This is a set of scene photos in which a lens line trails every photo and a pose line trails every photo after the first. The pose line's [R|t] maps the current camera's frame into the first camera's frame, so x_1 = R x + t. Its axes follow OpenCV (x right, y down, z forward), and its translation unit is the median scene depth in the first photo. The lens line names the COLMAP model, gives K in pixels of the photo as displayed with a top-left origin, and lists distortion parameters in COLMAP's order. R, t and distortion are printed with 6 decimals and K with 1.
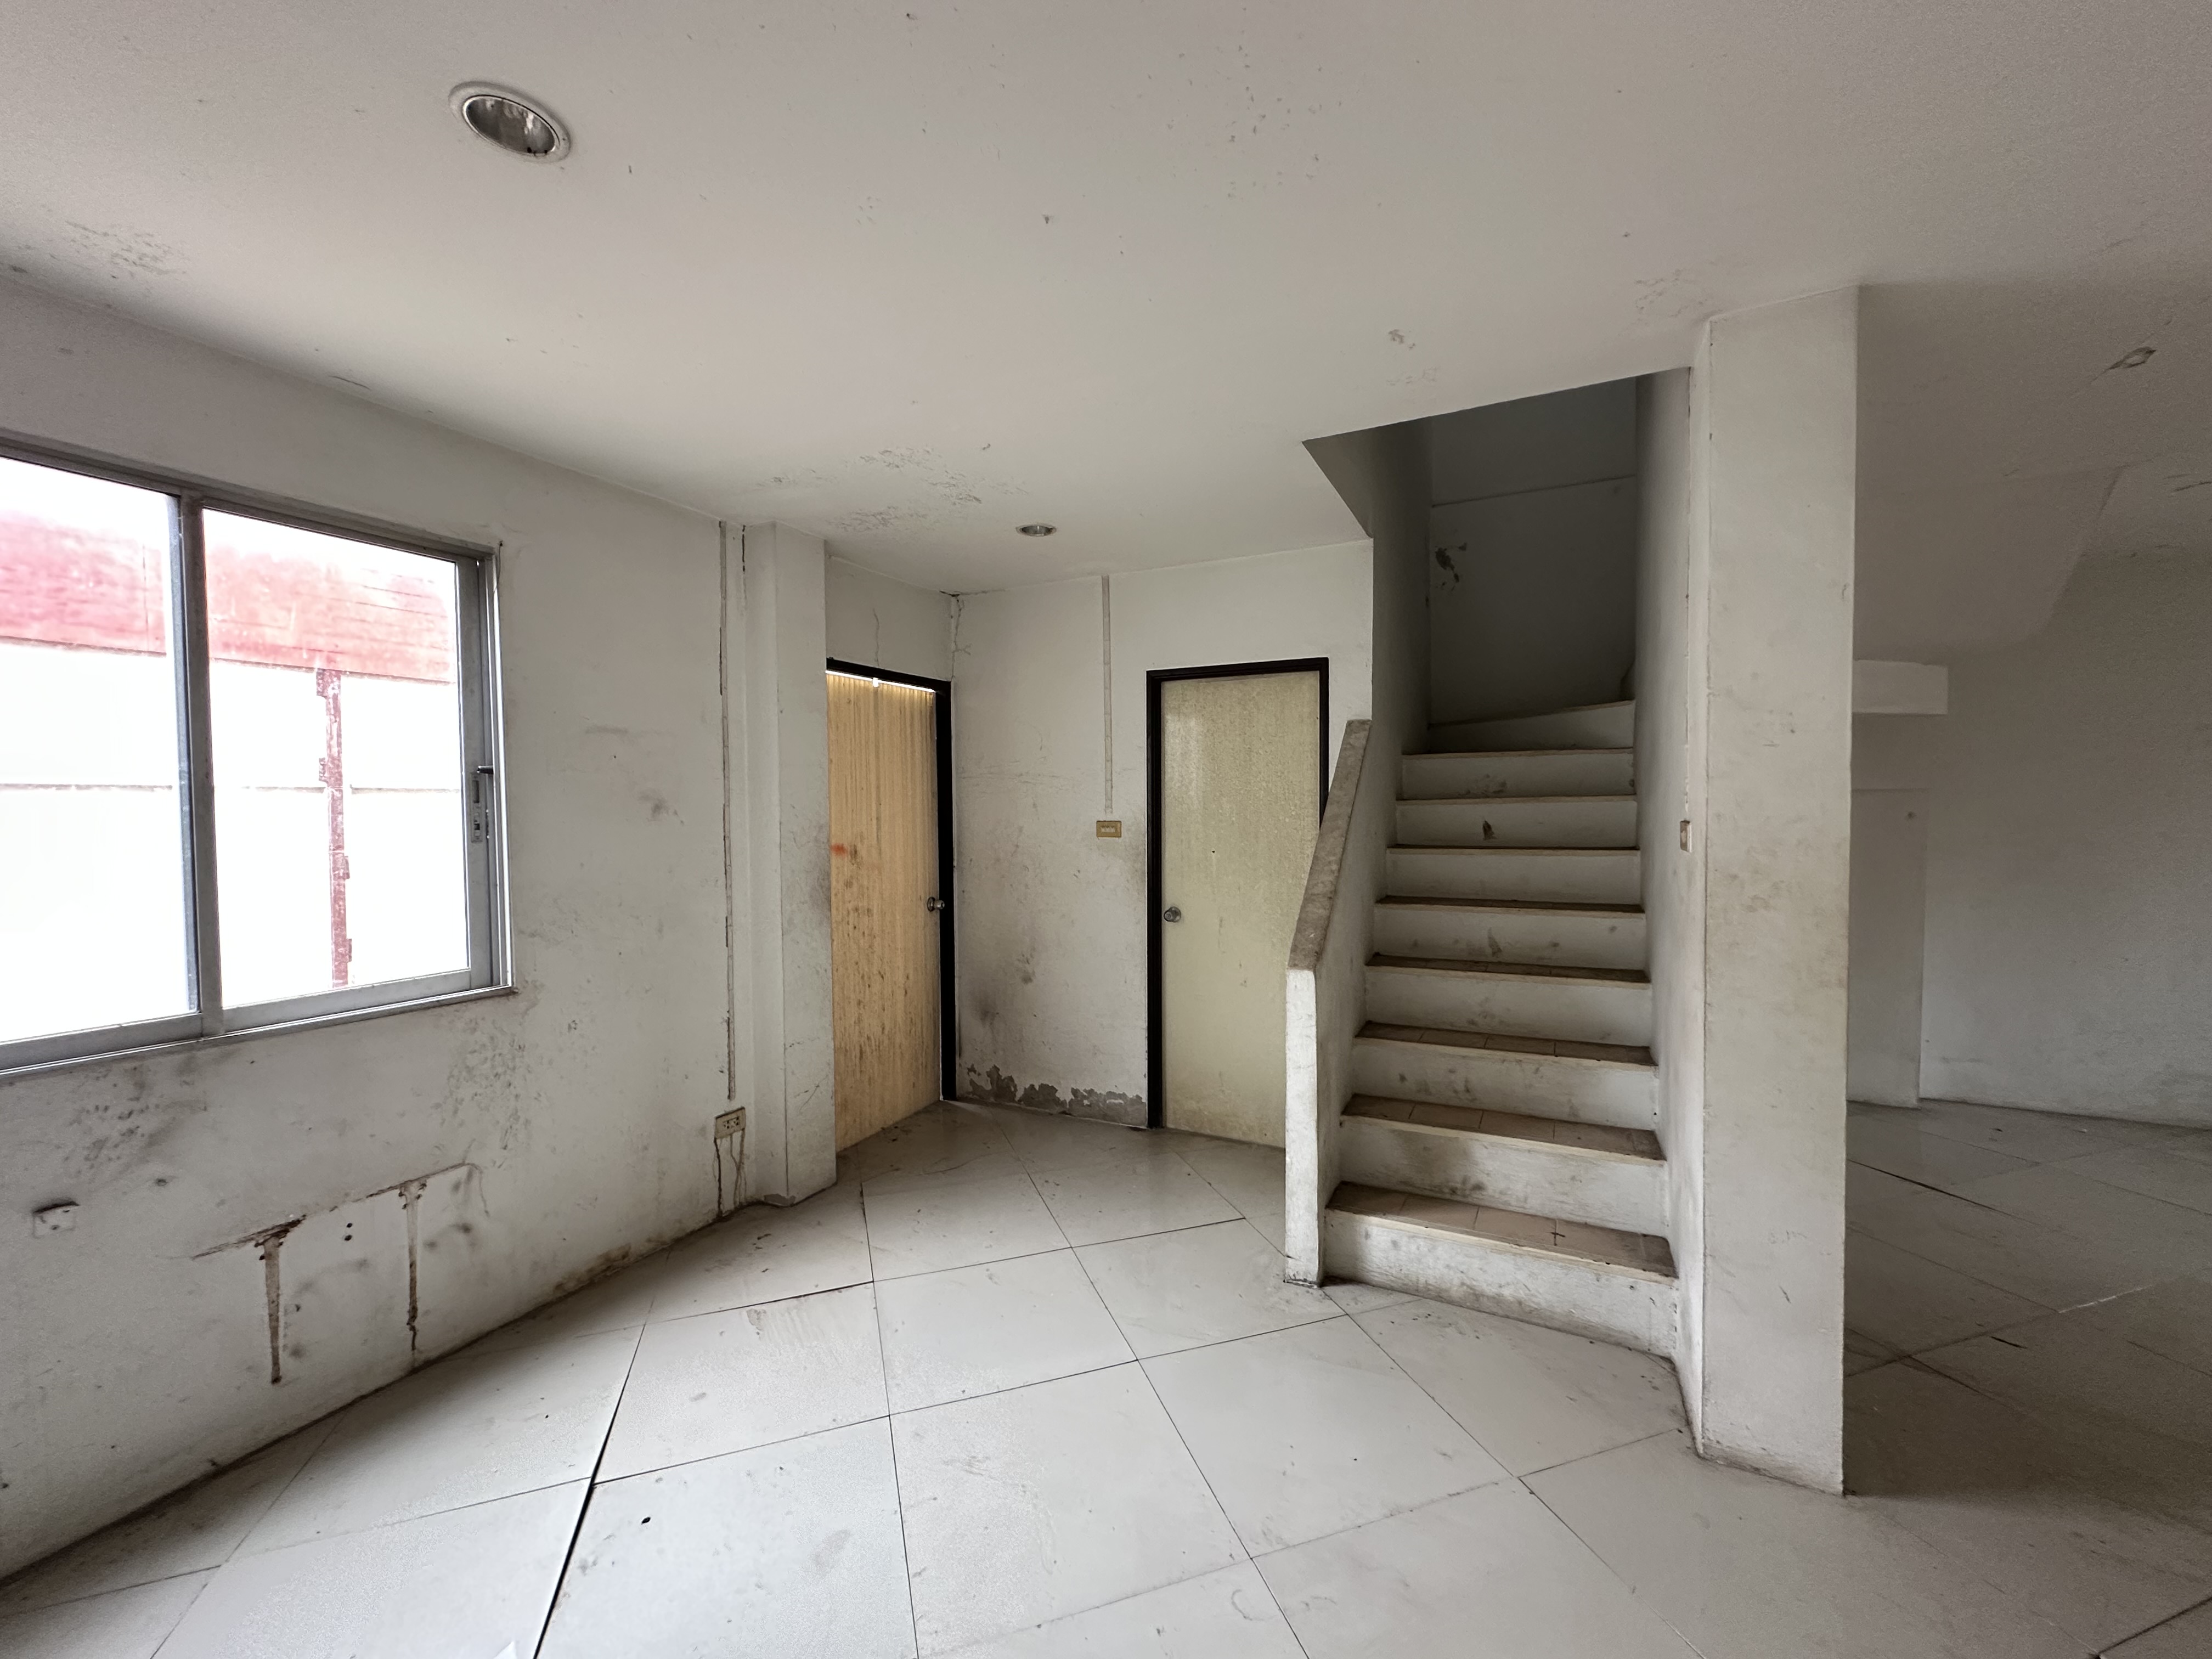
lens RADIAL K [[884.1, 0, 1106.0], [0, 884.1, 829.5], [0, 0, 1]] dist [-0.001224, 0.000723]
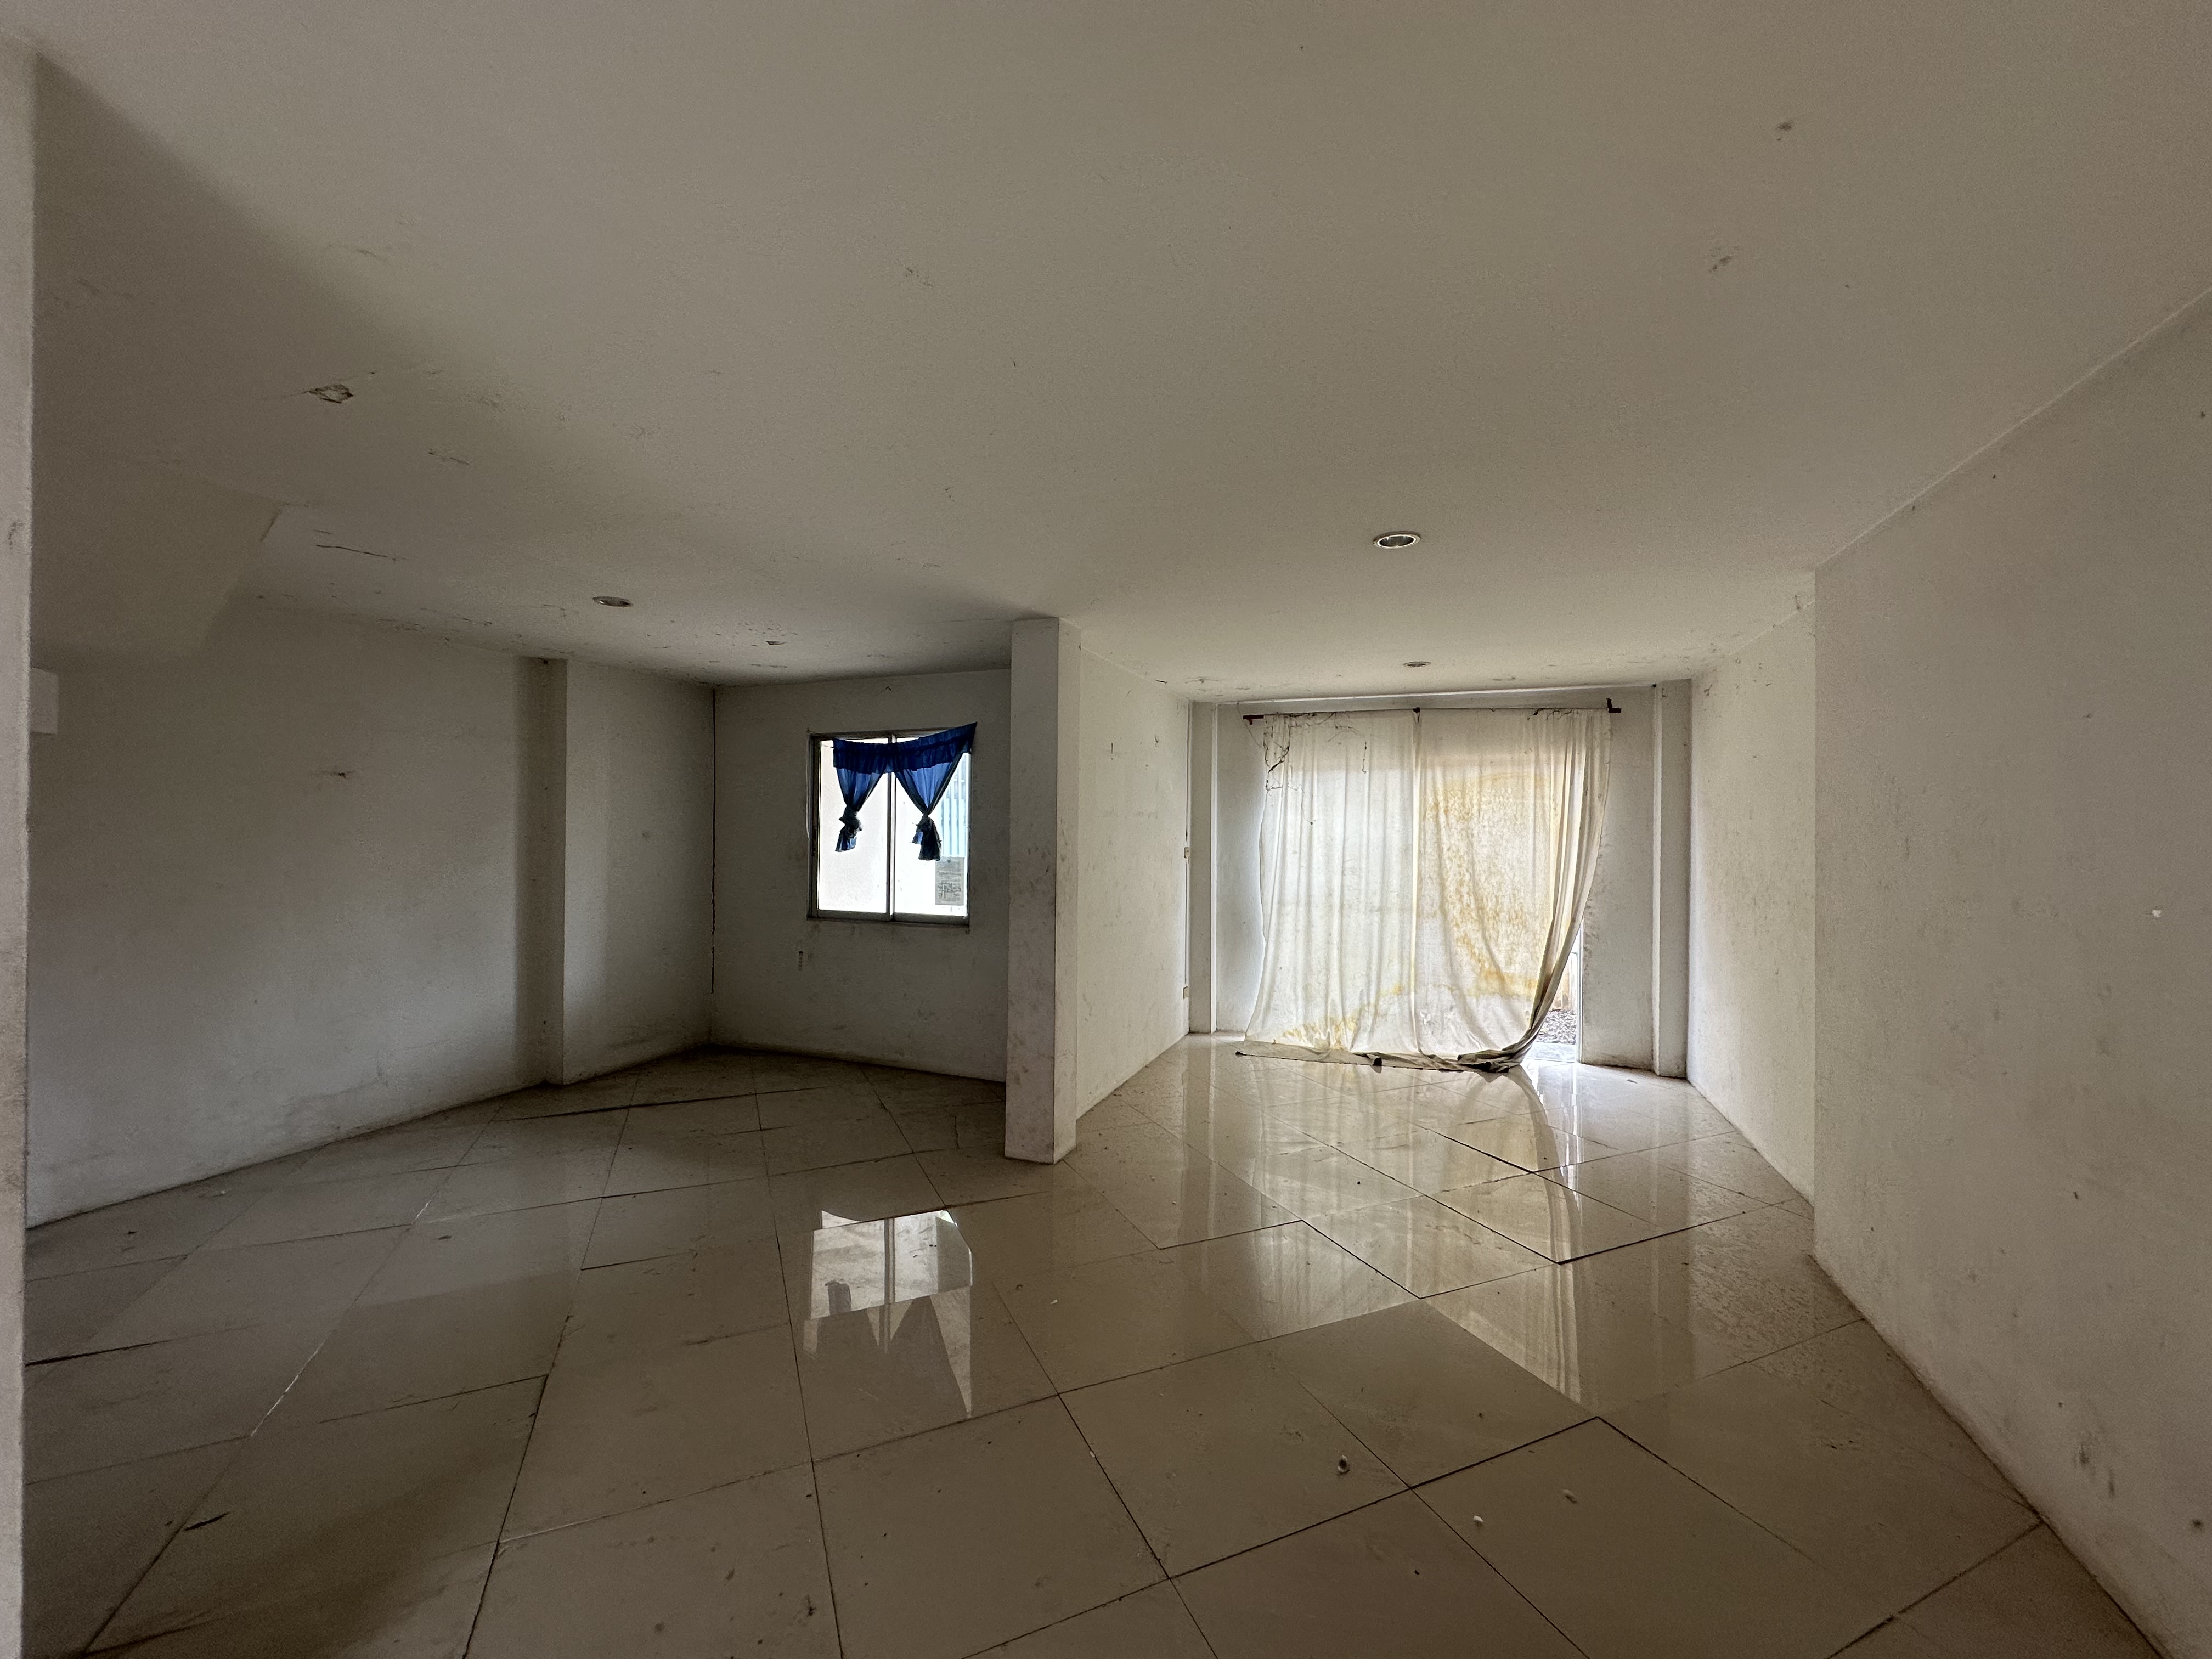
lens RADIAL K [[883.7, 0, 1106.0], [0, 883.7, 829.5], [0, 0, 1]] dist [0.000675, 0.000247]
pose [[-0.096515, 0.002791, 0.995328, 0.110699], [0.023110, 0.999733, -0.000563, -0.033564], [-0.995063, 0.022947, -0.096554, 0.209740]]
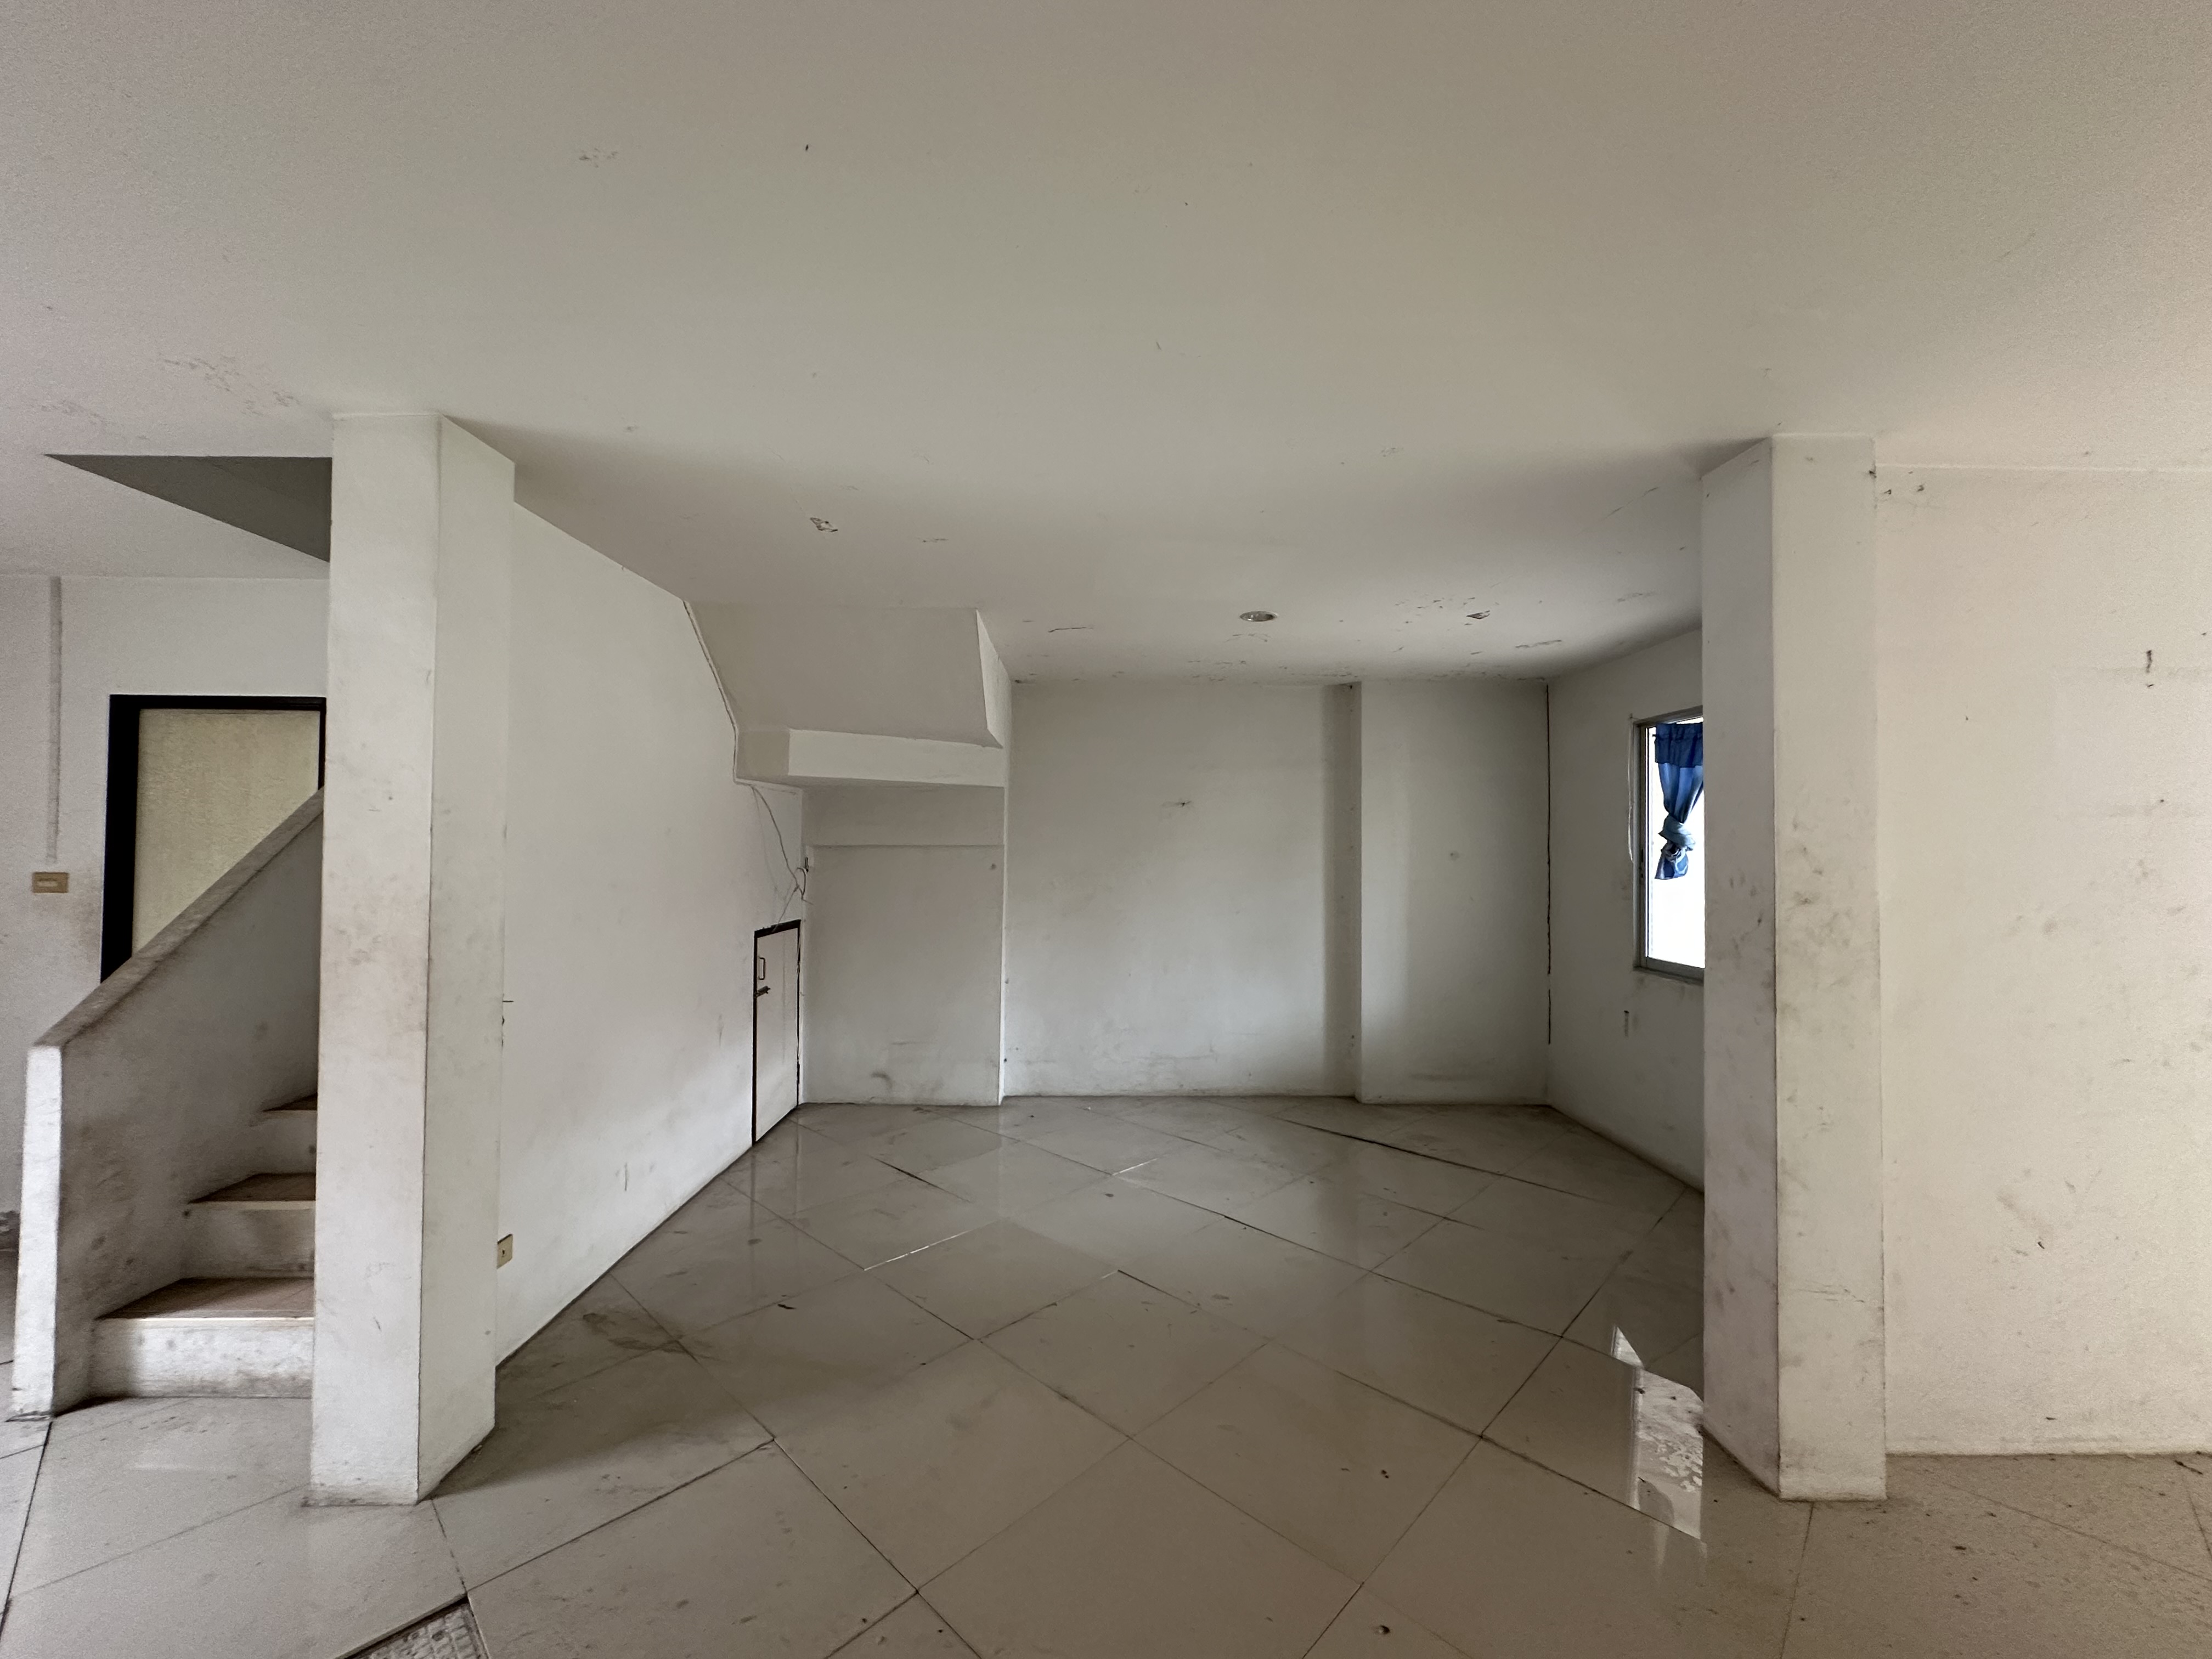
lens RADIAL K [[884.1, 0, 1106.0], [0, 884.1, 829.5], [0, 0, 1]] dist [-0.001224, 0.000723]
pose [[0.885508, 0.020054, 0.464191, 0.734849], [0.002767, 0.998823, -0.048429, -0.011386], [-0.464616, 0.044168, 0.884410, -0.267292]]
